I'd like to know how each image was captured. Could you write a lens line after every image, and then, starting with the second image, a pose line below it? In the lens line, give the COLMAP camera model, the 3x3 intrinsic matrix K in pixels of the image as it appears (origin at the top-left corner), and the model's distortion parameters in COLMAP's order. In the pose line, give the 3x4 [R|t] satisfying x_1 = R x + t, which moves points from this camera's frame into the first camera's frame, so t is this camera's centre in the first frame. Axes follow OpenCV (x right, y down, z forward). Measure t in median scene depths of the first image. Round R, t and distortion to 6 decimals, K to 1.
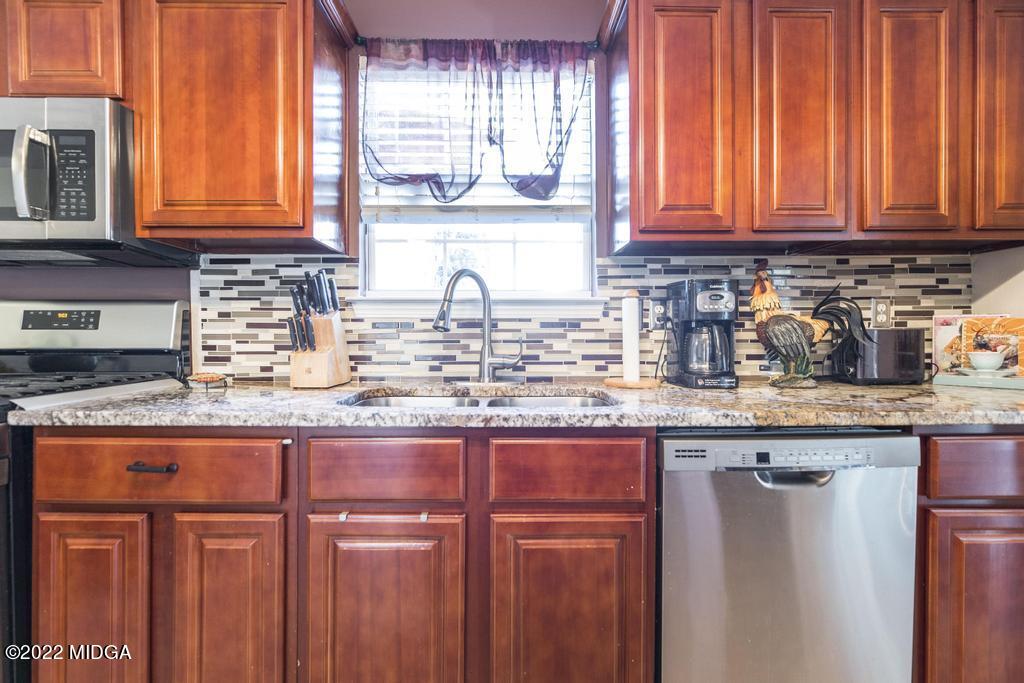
lens RADIAL K [[459.1, 0, 512.5], [0, 459.1, 336.9], [0, 0, 1]] dist [0.004391, -0.002093]
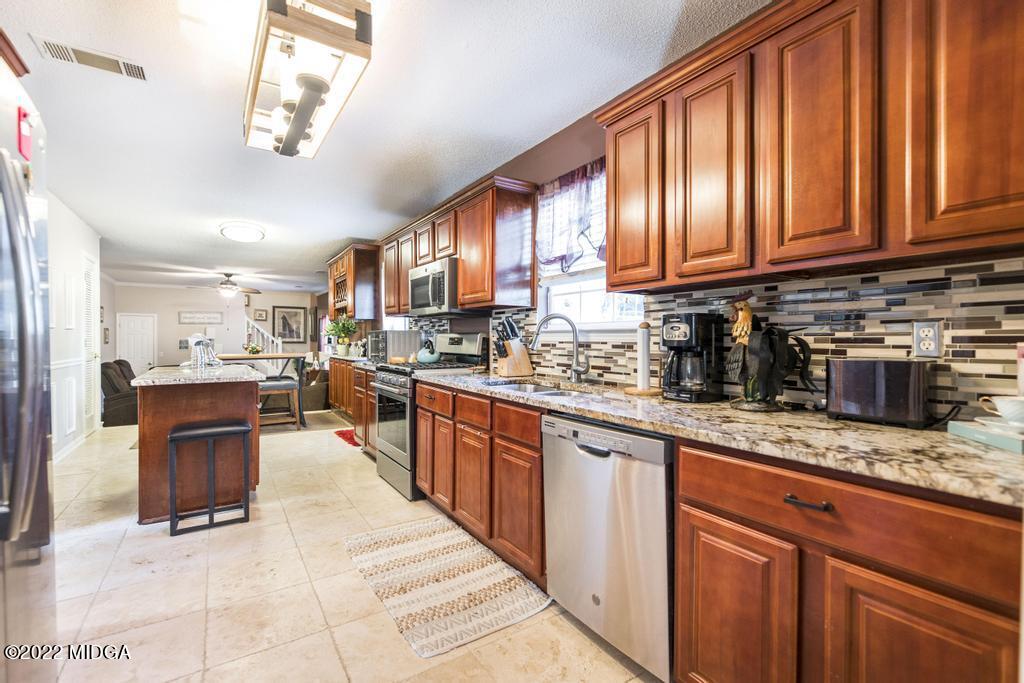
lens RADIAL K [[459.1, 0, 502.5], [0, 459.1, 341.4], [0, 0, 1]] dist [0.004391, -0.002093]
pose [[0.519864, 0.008705, -0.854205, 1.203169], [-0.008660, 0.999950, 0.004920, -0.049800], [0.854205, 0.004840, 0.519913, -0.054311]]
